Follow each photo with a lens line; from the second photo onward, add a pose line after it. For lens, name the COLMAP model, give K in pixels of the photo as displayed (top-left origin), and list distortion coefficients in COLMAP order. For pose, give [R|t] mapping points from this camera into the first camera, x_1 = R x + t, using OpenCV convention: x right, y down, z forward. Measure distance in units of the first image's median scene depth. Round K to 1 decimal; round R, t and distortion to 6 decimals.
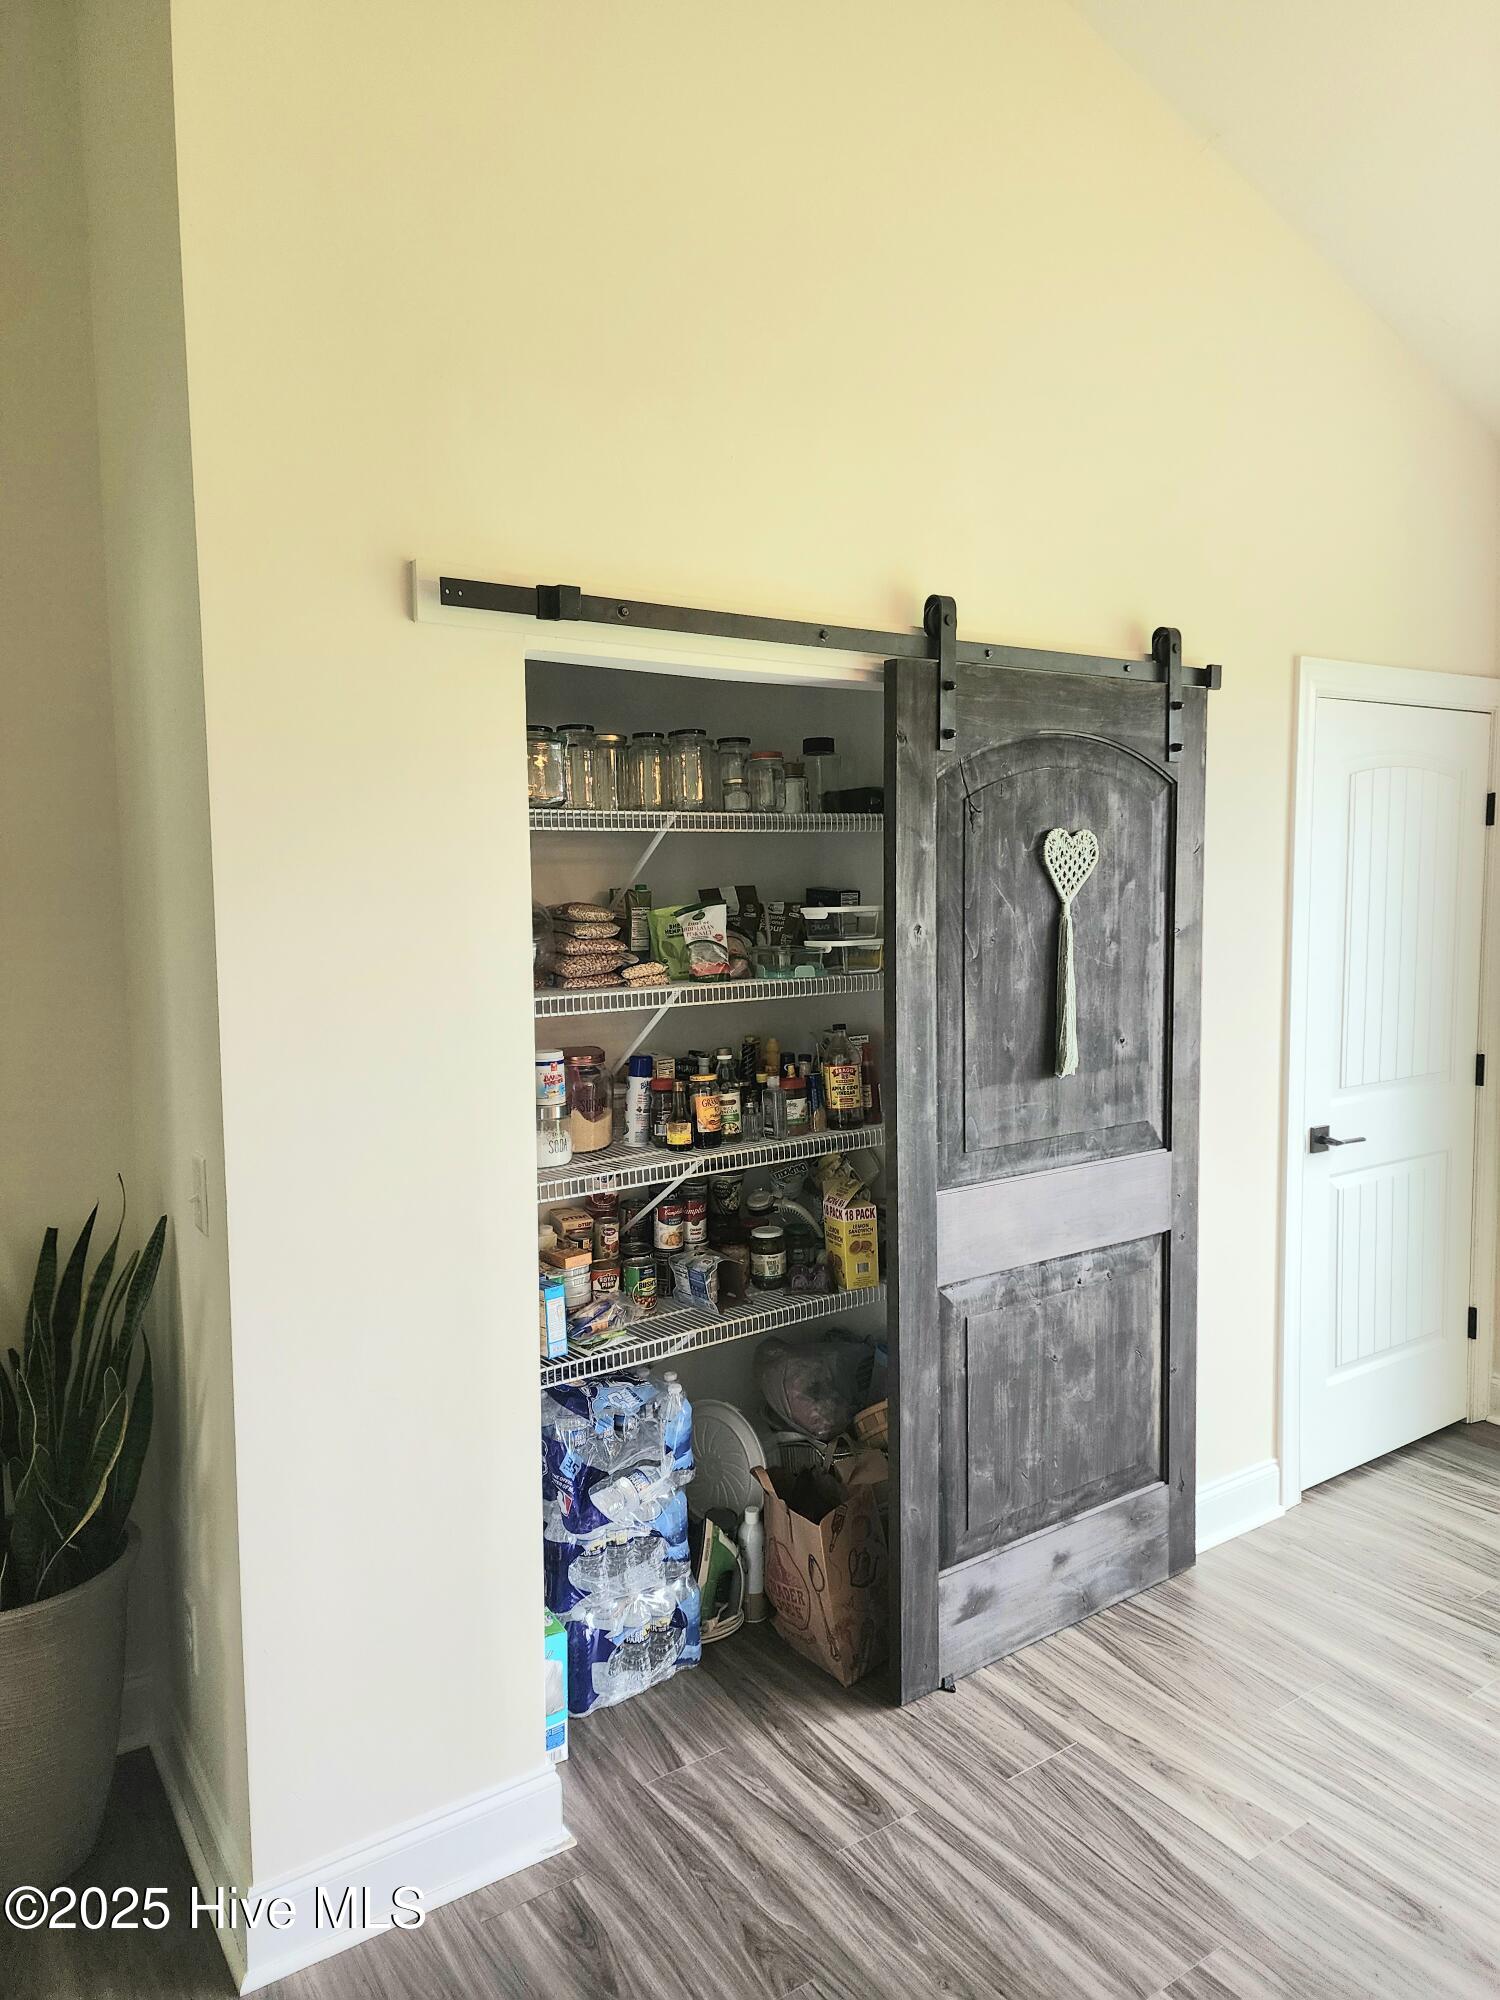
lens RADIAL K [[1386.8, 0, 801.6], [0, 1386.8, 976.2], [0, 0, 1]] dist [0.052507, 0.000235]
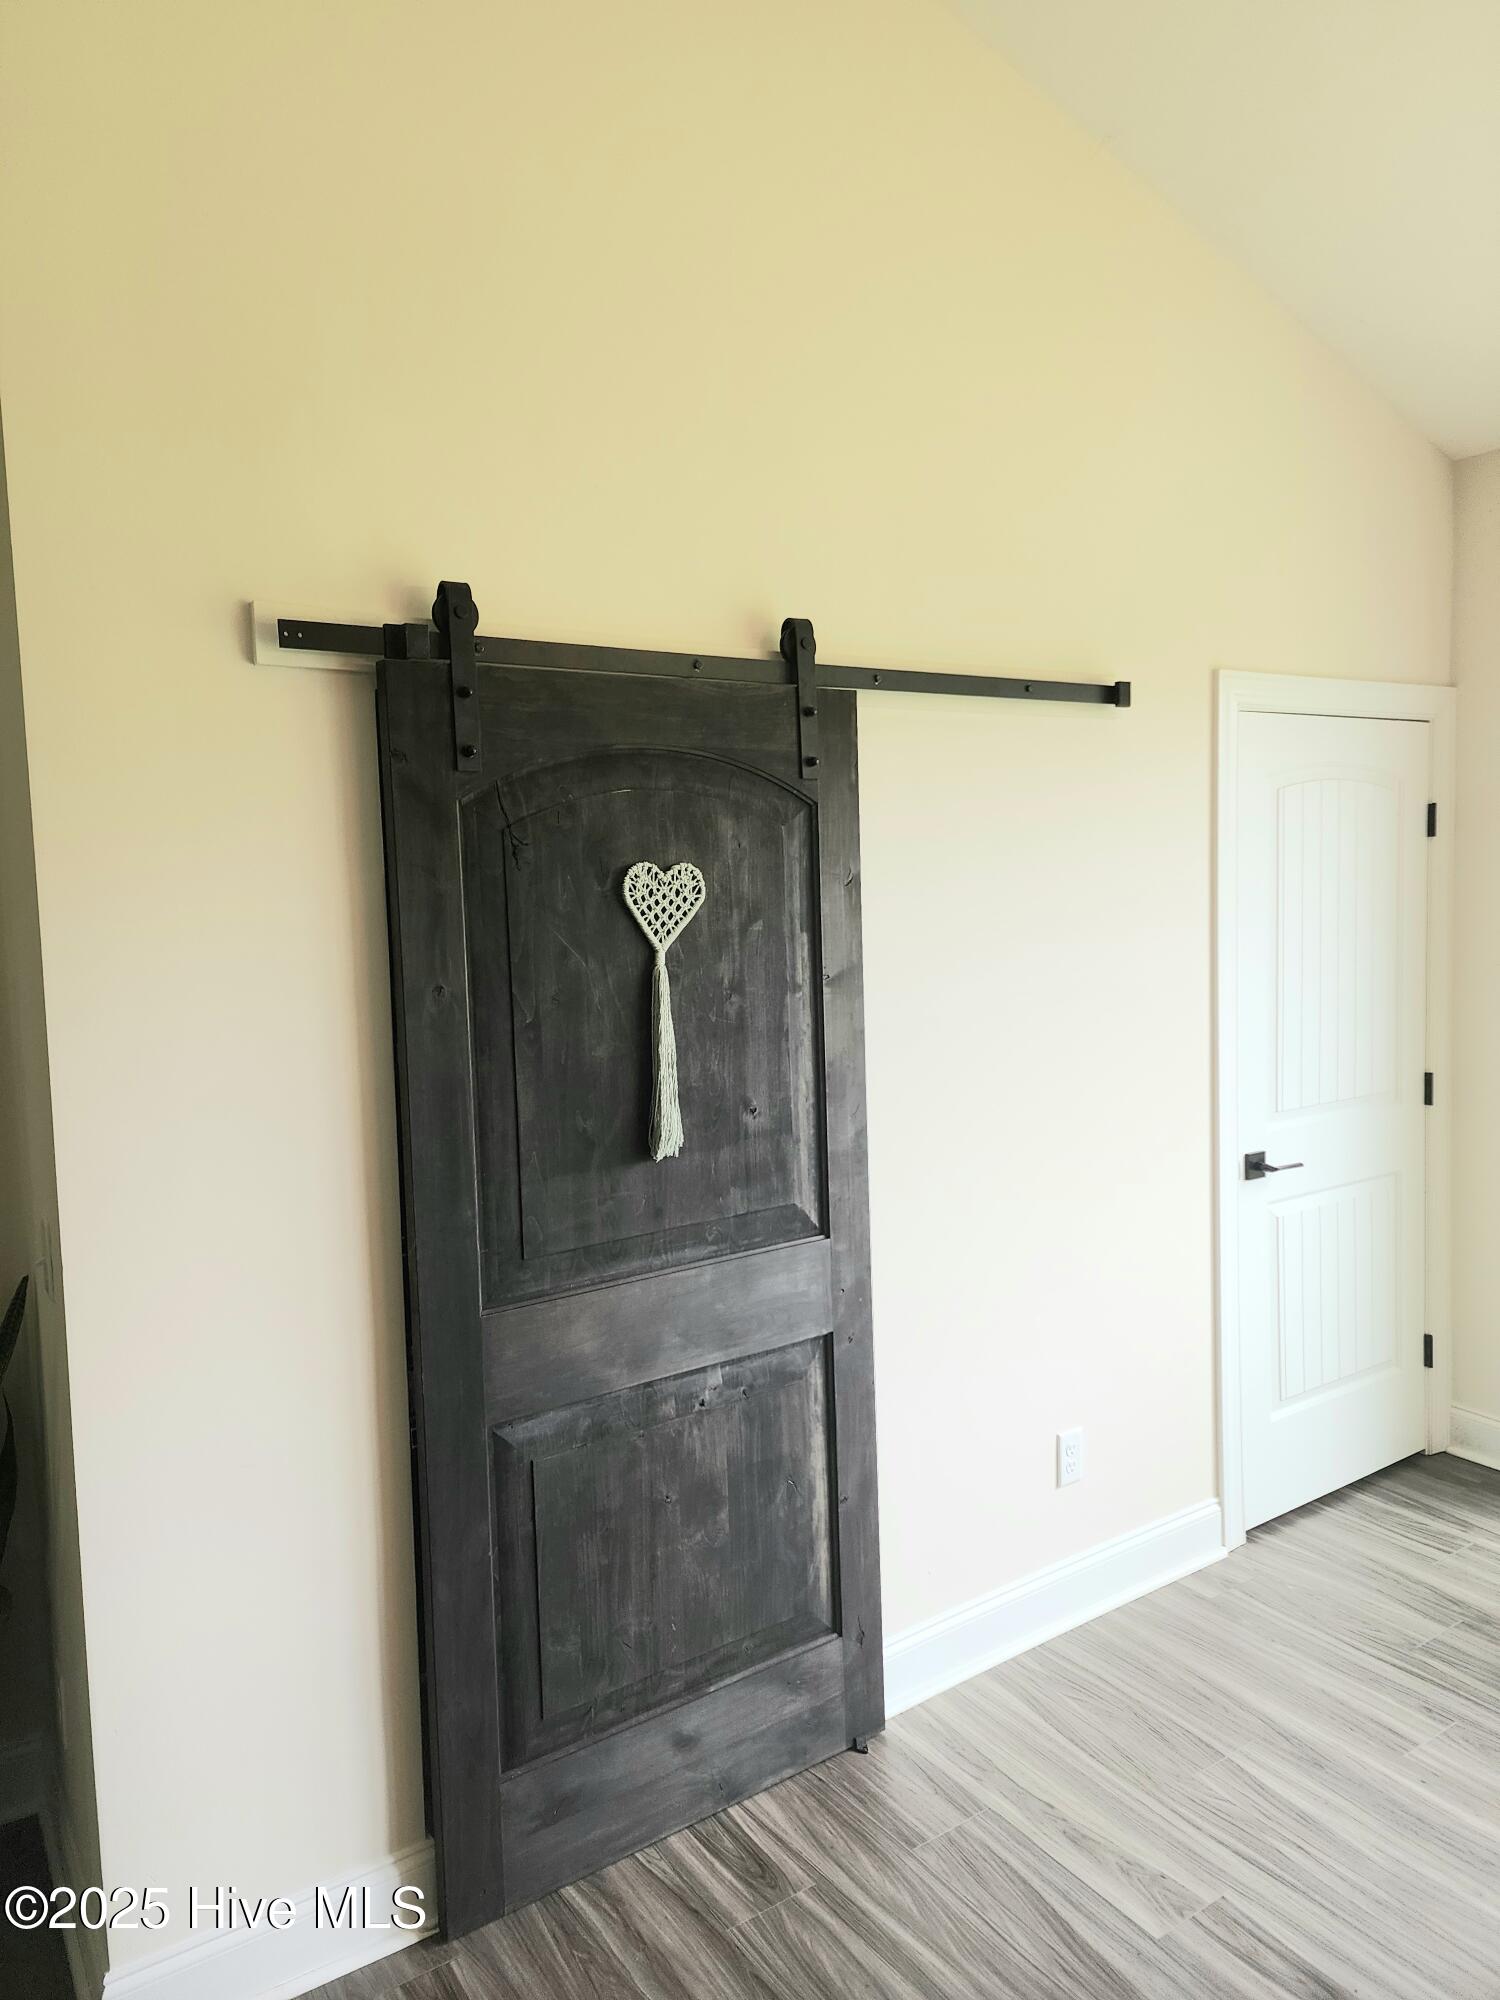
lens RADIAL K [[1332.4, 0, 750.0], [0, 1332.4, 1000.0], [0, 0, 1]] dist [0.079983, -0.053864]
pose [[0.998498, -0.028615, -0.046732, 0.106848], [0.028445, 0.999586, -0.004298, -0.007006], [0.046836, 0.002962, 0.998898, 0.077576]]
